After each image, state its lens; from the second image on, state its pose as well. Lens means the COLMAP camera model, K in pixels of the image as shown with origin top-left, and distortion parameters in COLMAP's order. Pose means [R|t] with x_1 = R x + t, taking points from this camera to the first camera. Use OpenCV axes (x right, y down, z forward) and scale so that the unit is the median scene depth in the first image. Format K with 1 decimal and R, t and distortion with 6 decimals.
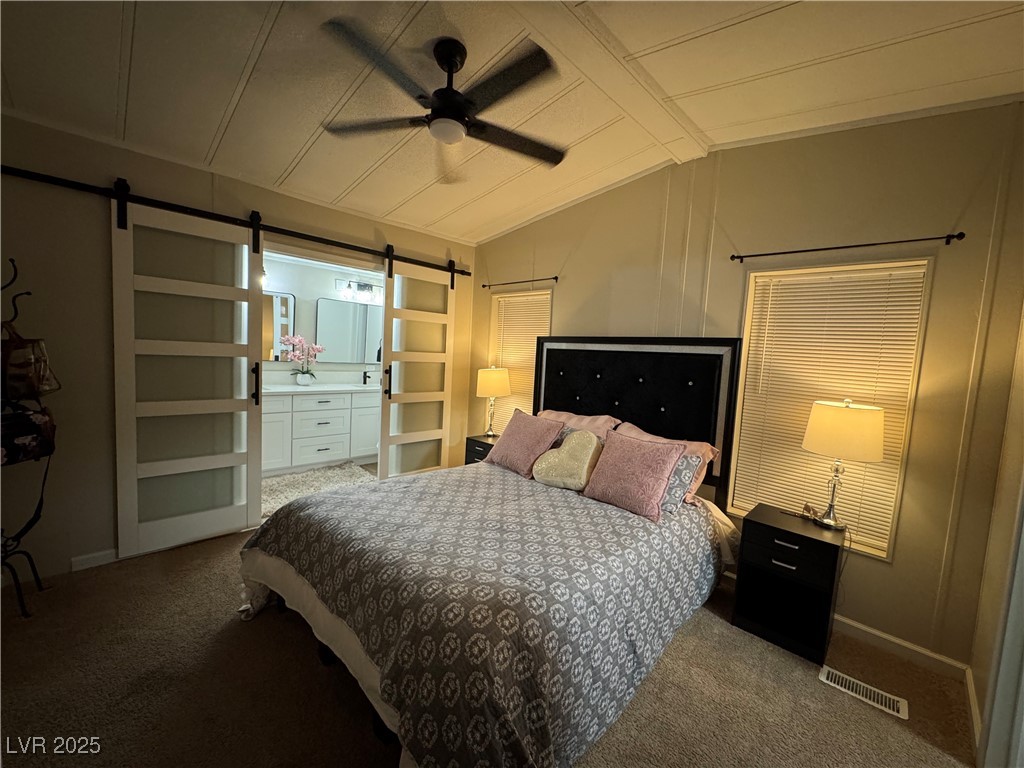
lens RADIAL K [[408.8, 0, 512.0], [0, 408.8, 384.0], [0, 0, 1]] dist [-0.002779, -0.000126]
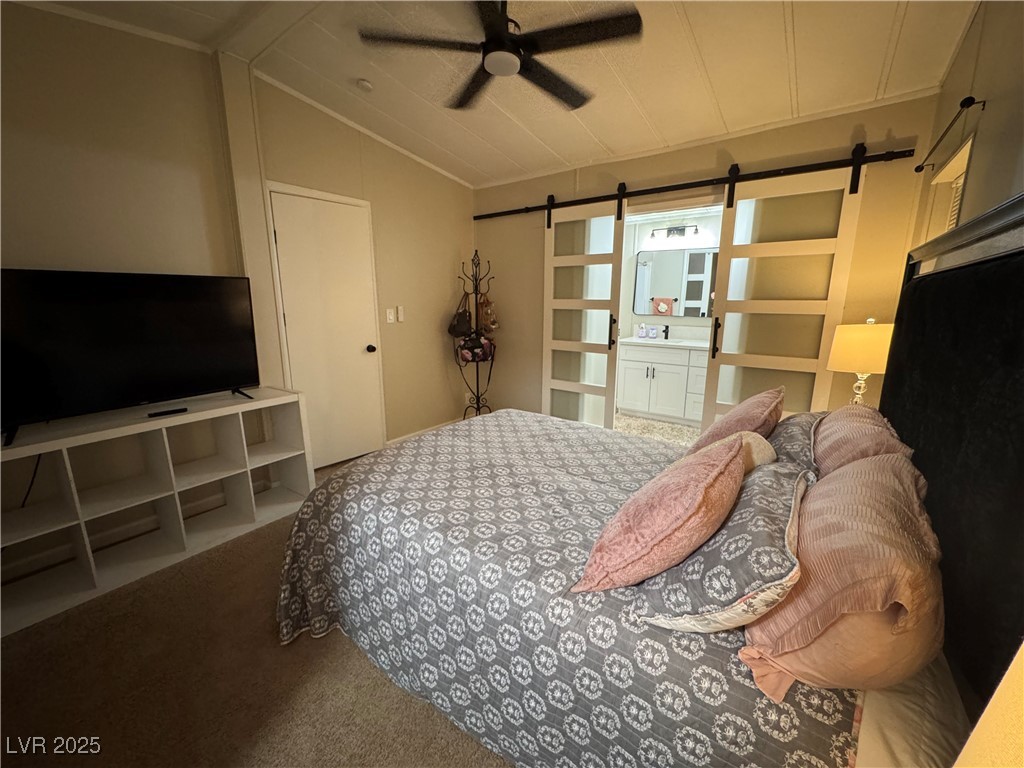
lens RADIAL K [[418.3, 0, 510.6], [0, 418.3, 377.9], [0, 0, 1]] dist [0.001586, 0.000174]
pose [[0.130534, 0.136770, -0.981965, 0.498192], [-0.068541, 0.989314, 0.128683, -0.005024], [0.989072, 0.050508, 0.138513, 0.476867]]
